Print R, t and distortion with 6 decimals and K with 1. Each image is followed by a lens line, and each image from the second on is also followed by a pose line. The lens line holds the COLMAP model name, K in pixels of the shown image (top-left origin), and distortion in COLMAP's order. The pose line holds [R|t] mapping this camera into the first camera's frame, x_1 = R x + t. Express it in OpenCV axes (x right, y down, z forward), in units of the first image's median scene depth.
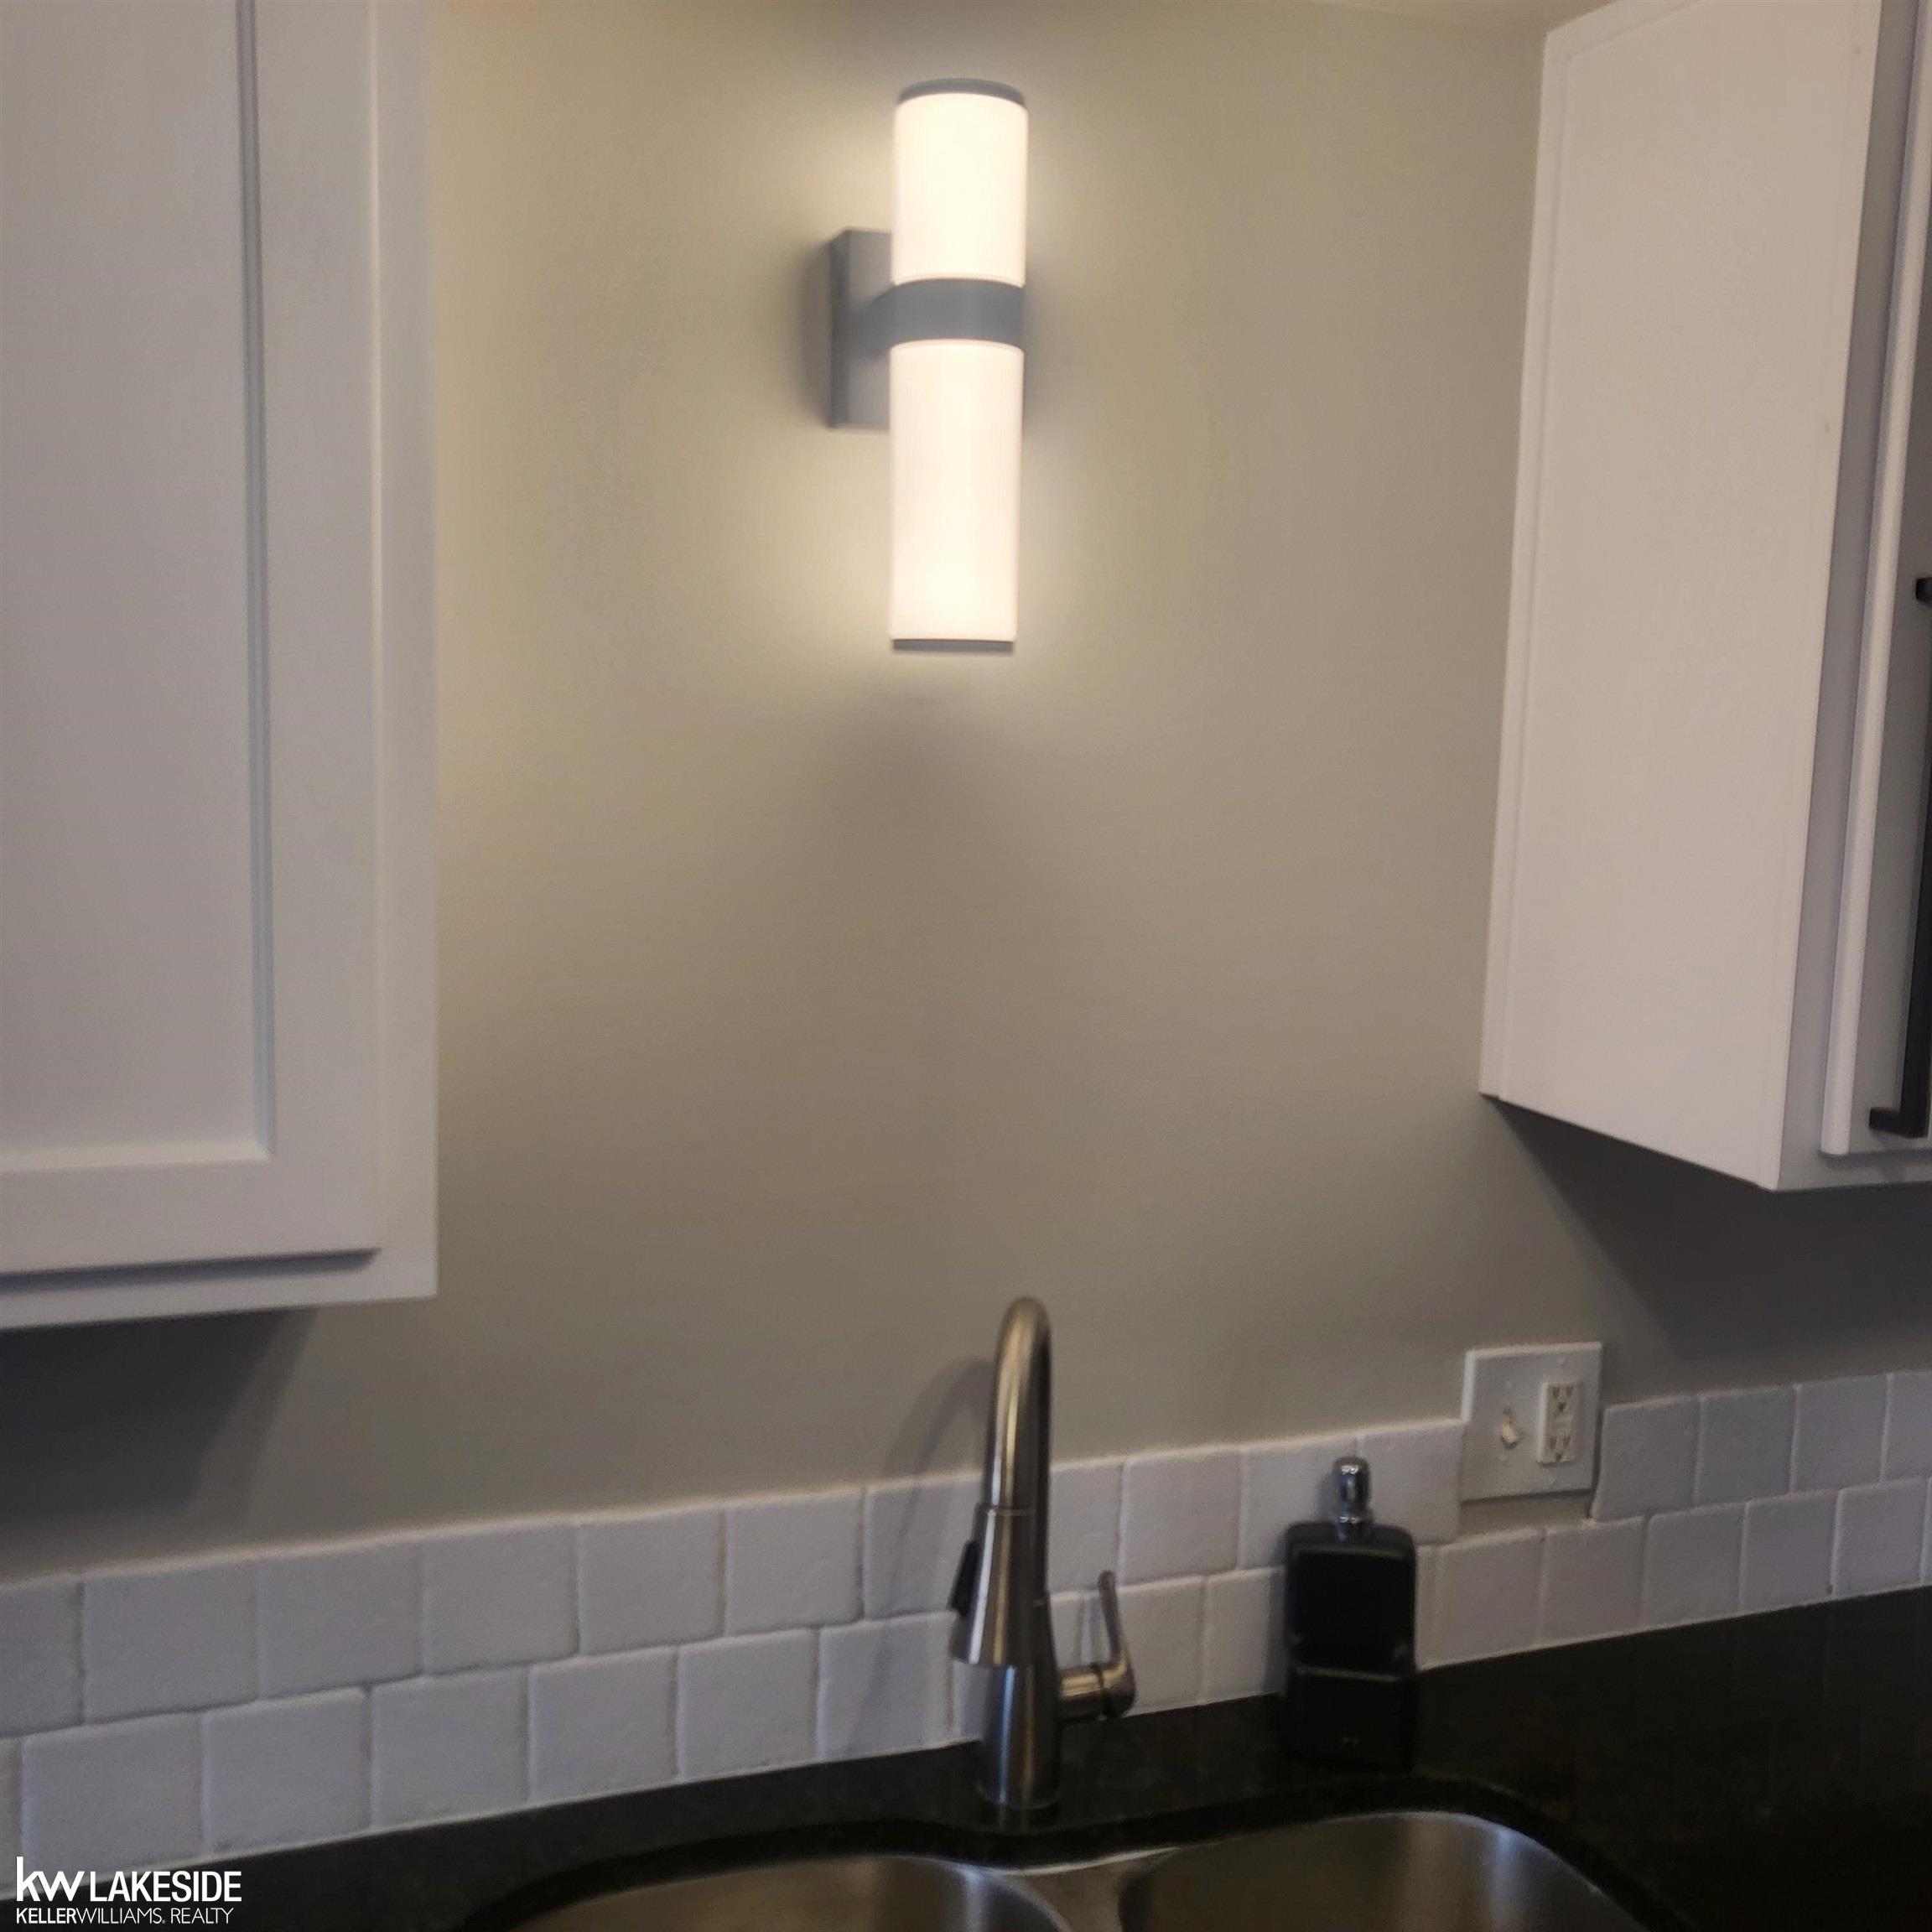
lens RADIAL K [[2015.9, 0, 971.7], [0, 2015.9, 975.4], [0, 0, 1]] dist [0.005396, 0.000000]
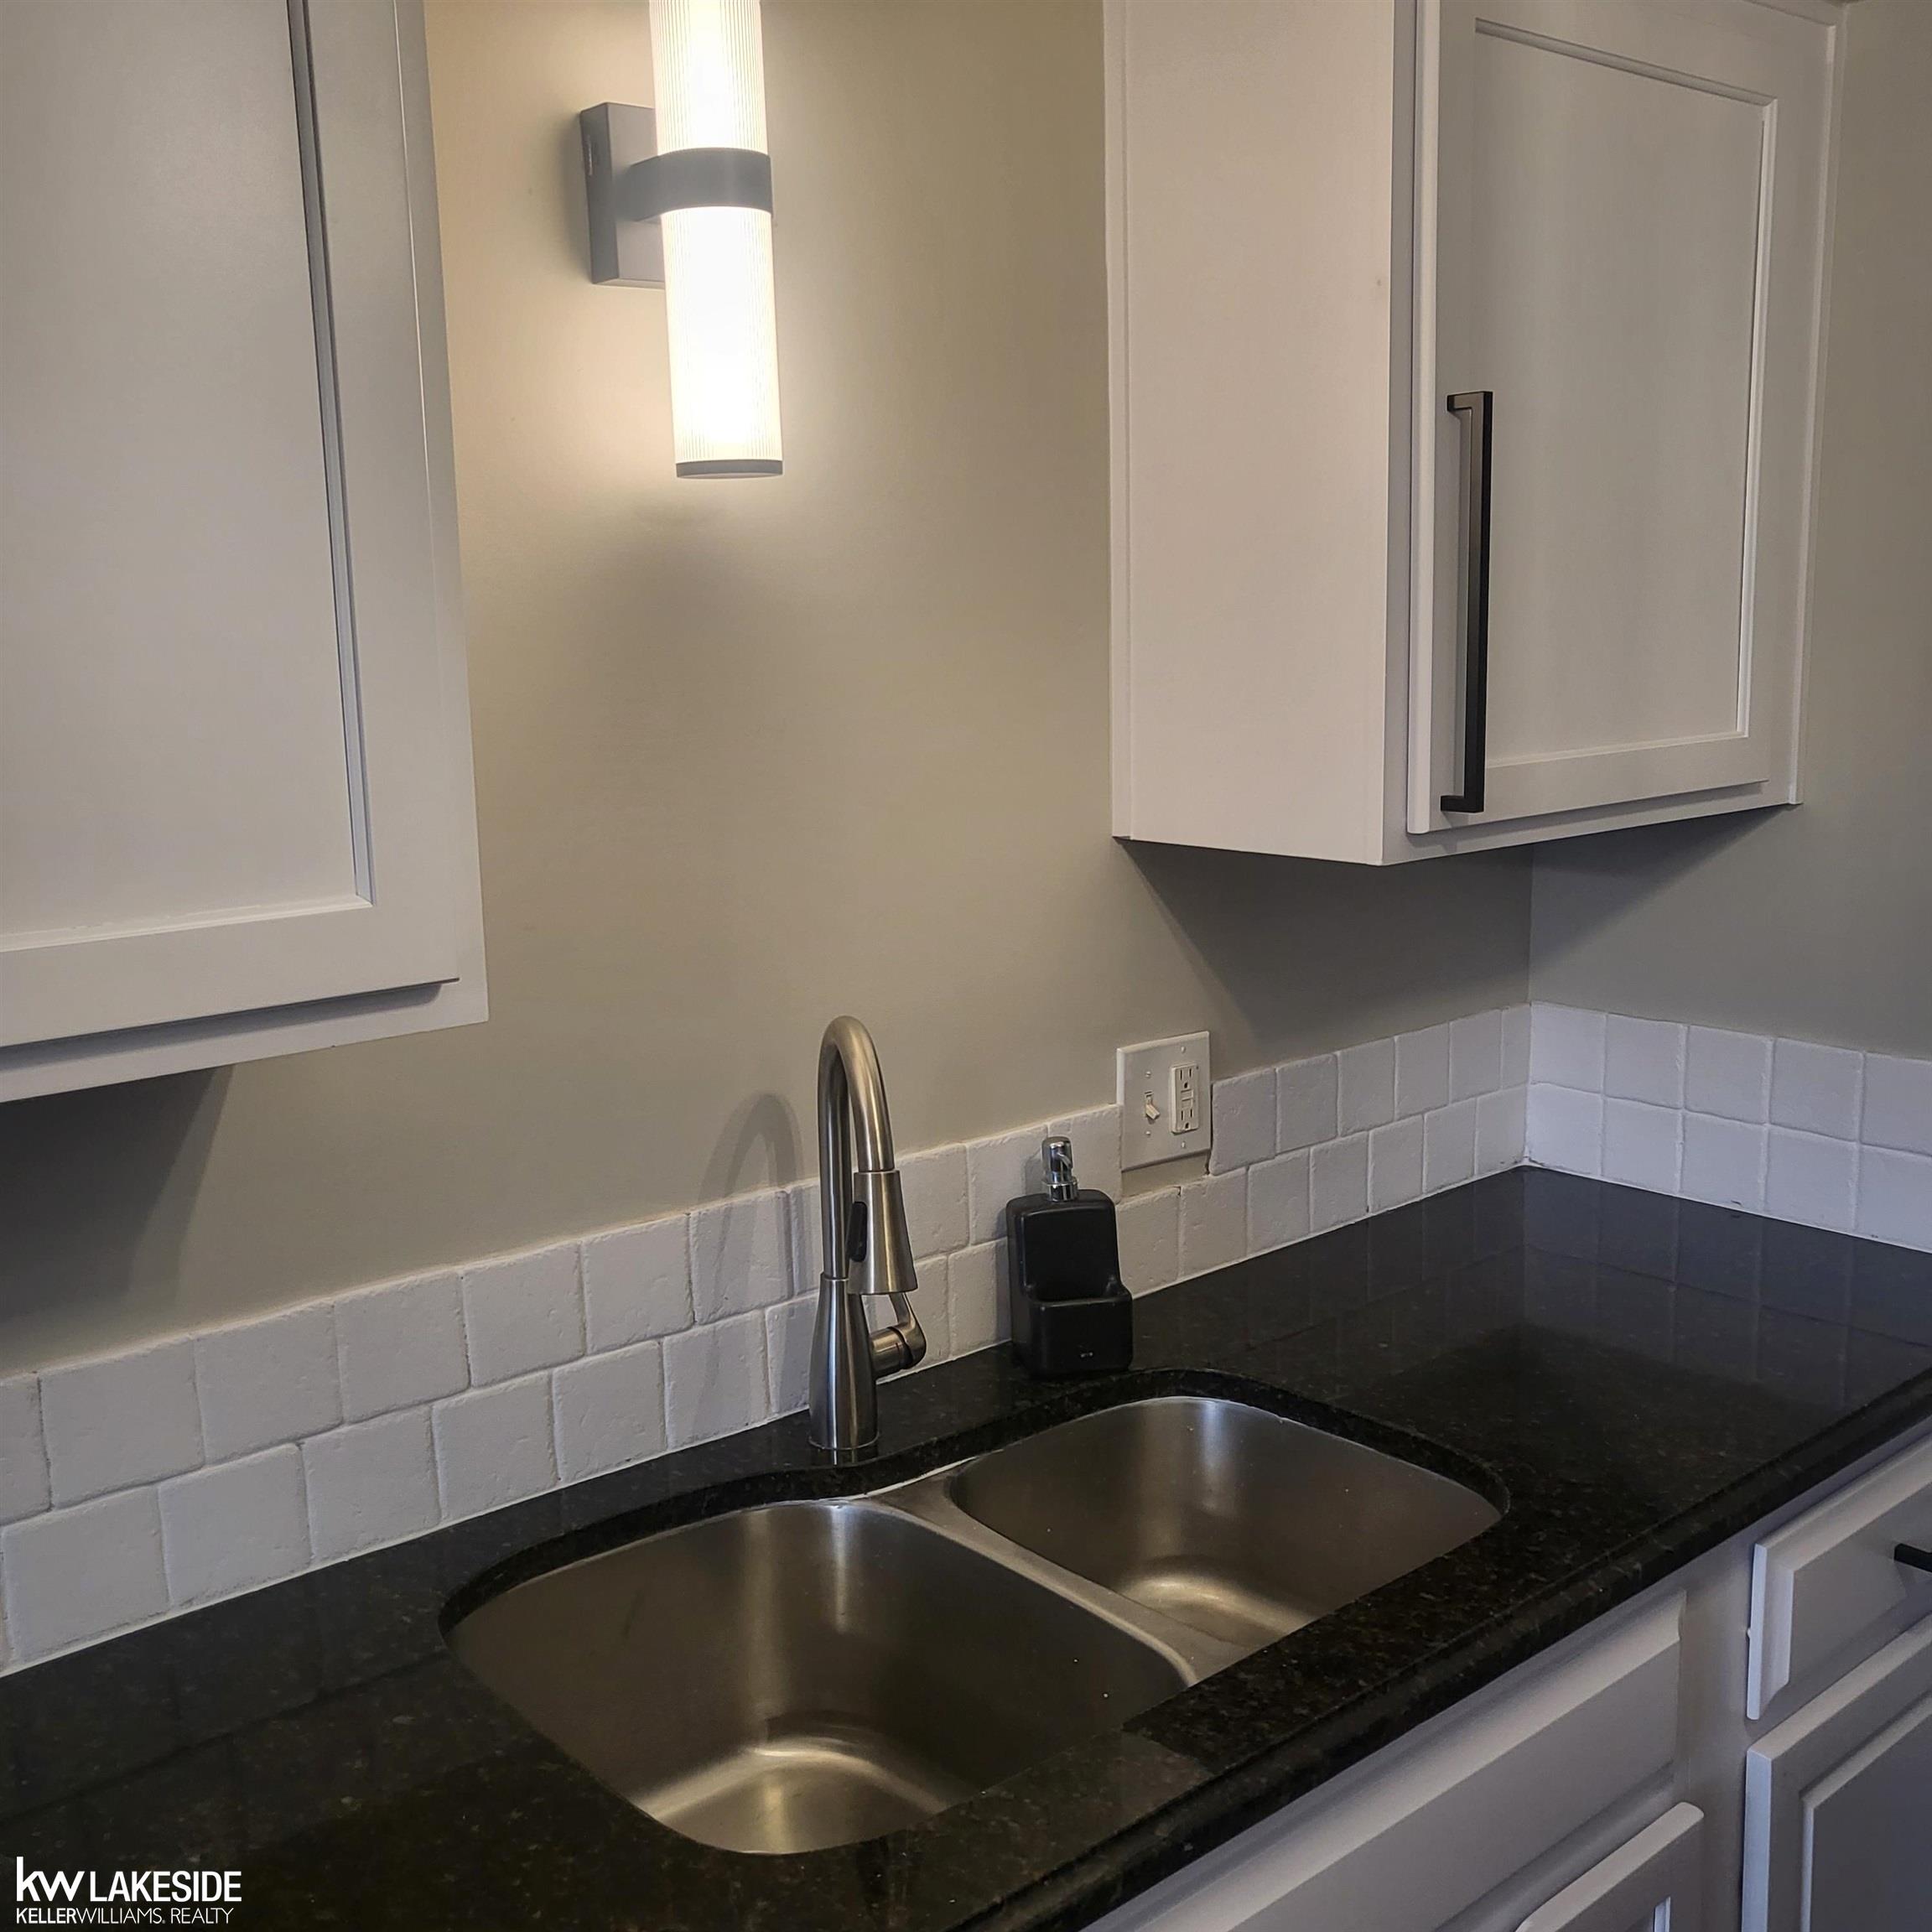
lens RADIAL K [[2015.9, 0, 955.5], [0, 2015.9, 978.3], [0, 0, 1]] dist [0.005396, 0.000000]
pose [[0.938314, -0.113584, 0.326596, -0.275057], [0.096565, 0.993007, 0.067919, 0.057013], [-0.332026, -0.032192, 0.942721, -0.142878]]
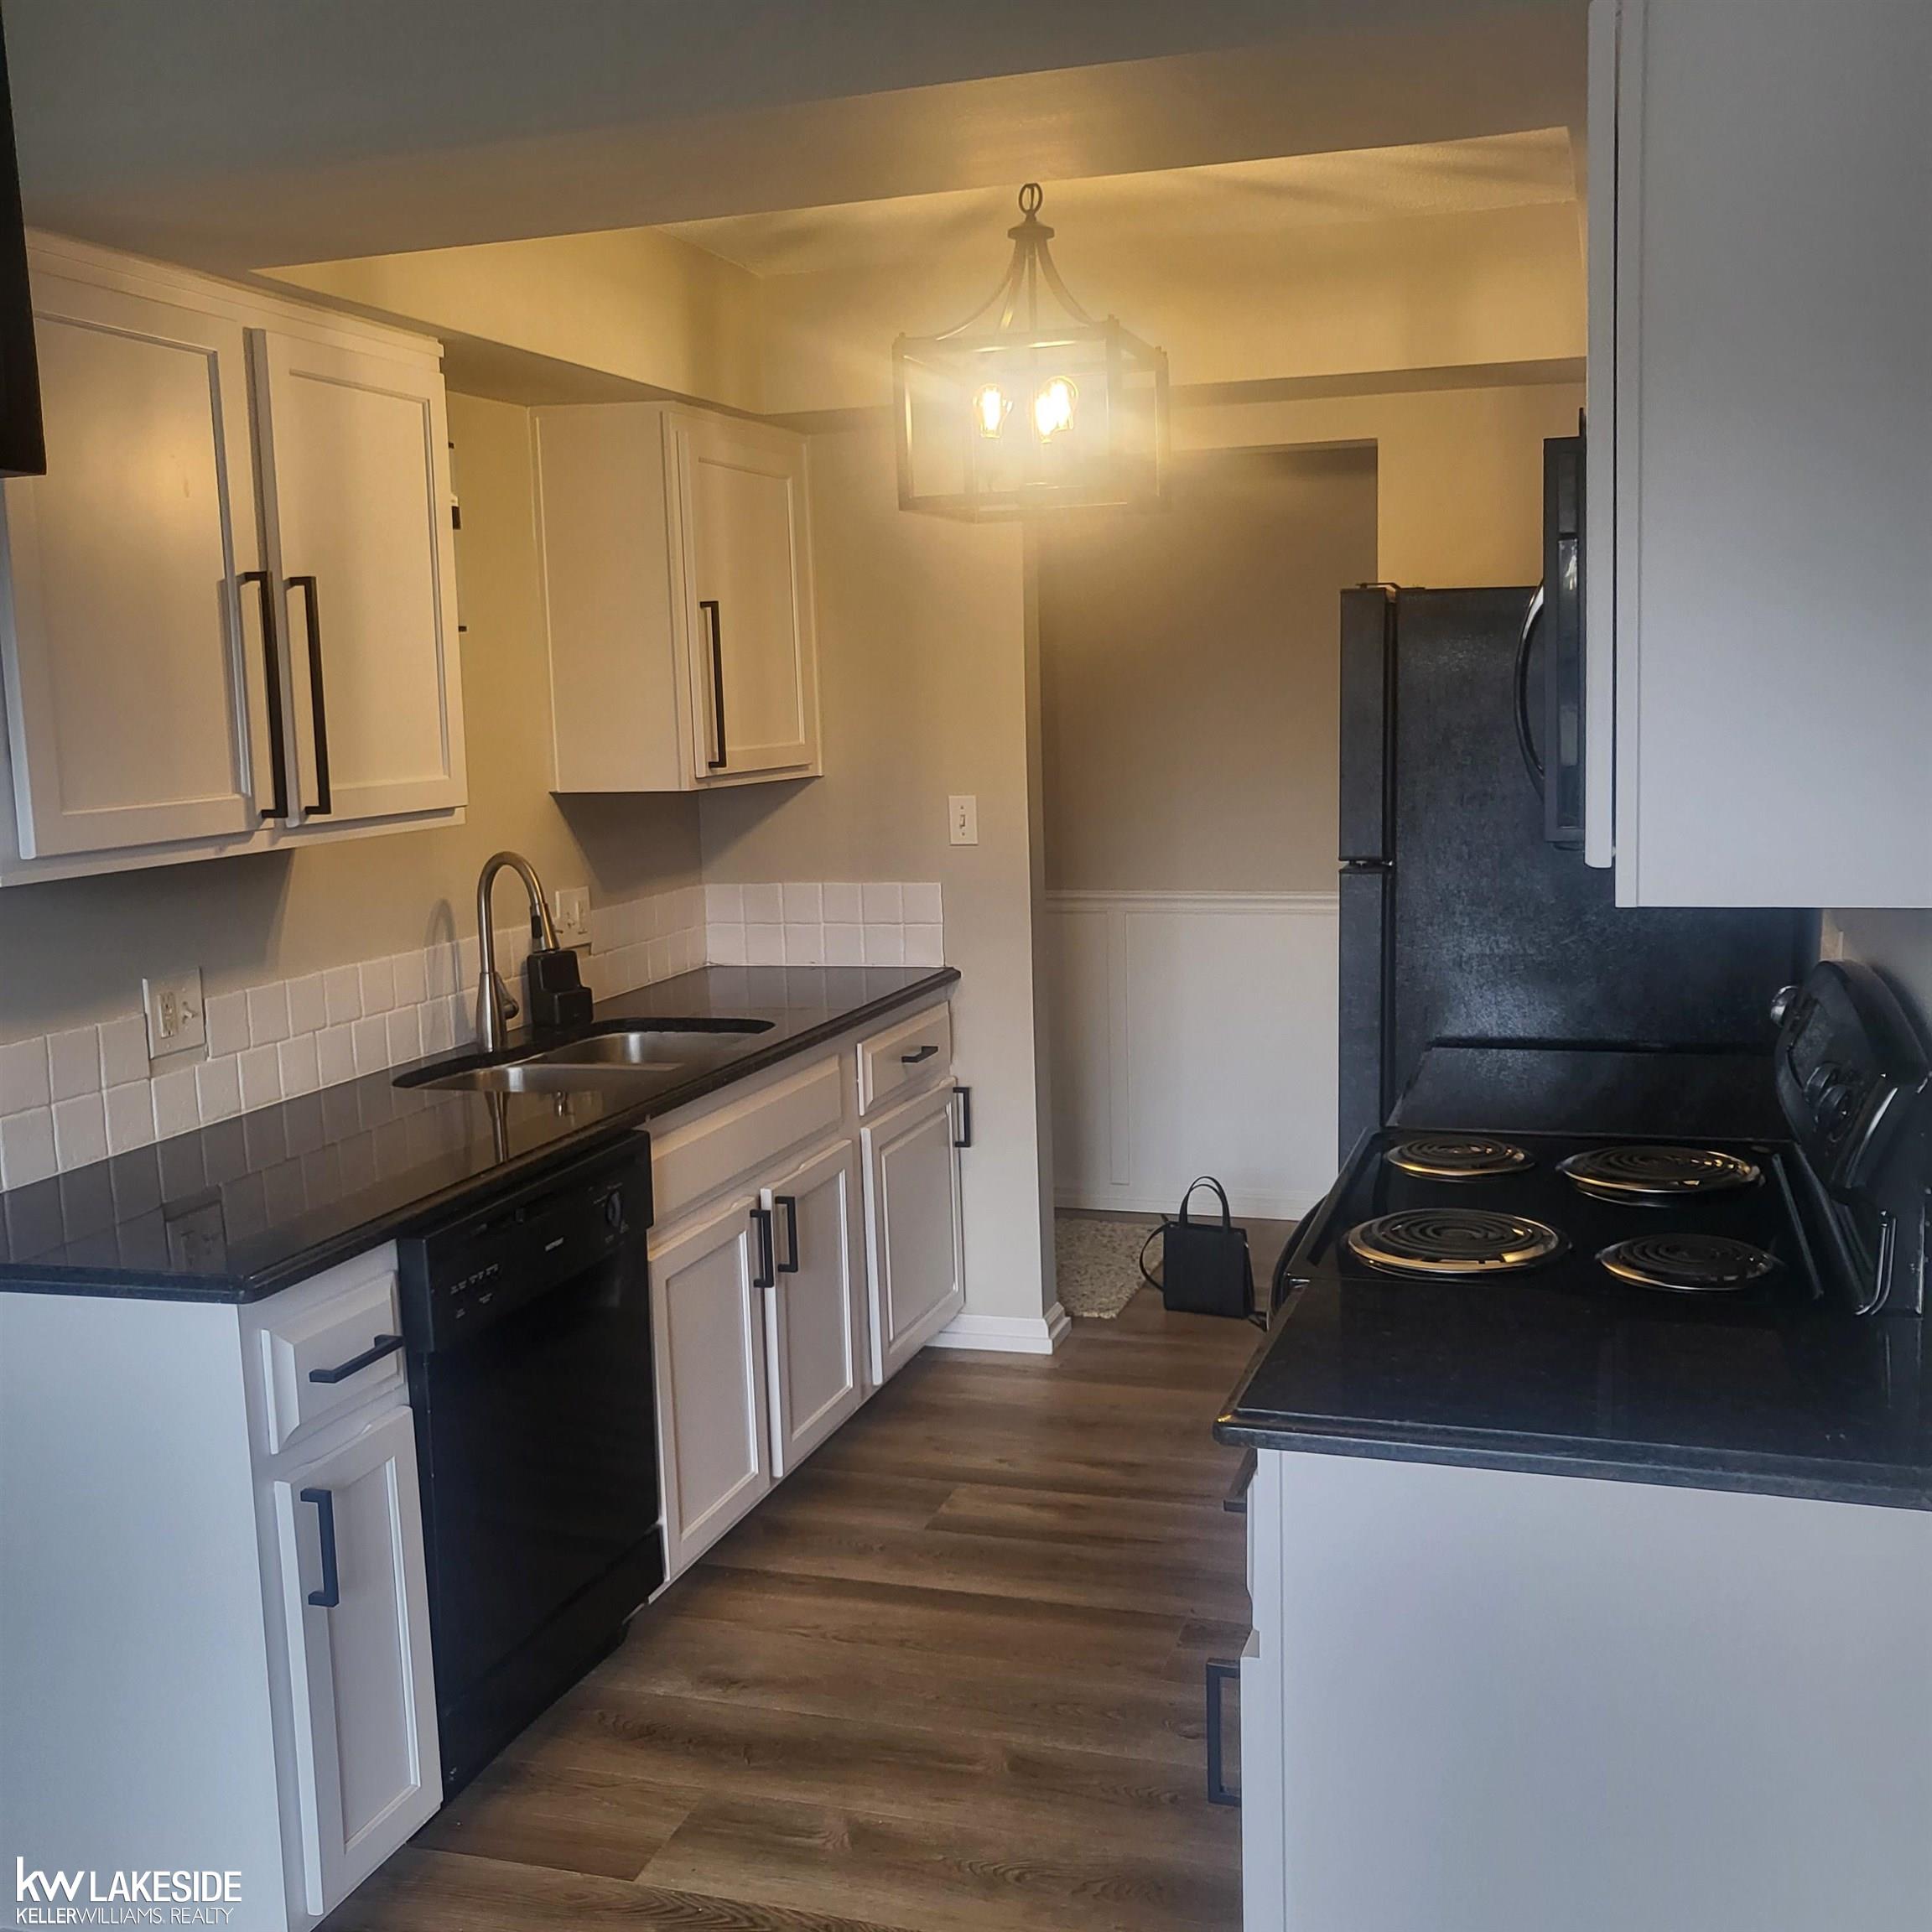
lens RADIAL K [[2015.9, 0, 972.4], [0, 2015.9, 963.8], [0, 0, 1]] dist [0.005396, 0.000000]
pose [[0.617301, -0.150695, 0.772160, -1.650338], [0.149539, 0.986065, 0.072893, 0.190226], [-0.772385, 0.070471, 0.631234, -1.211587]]
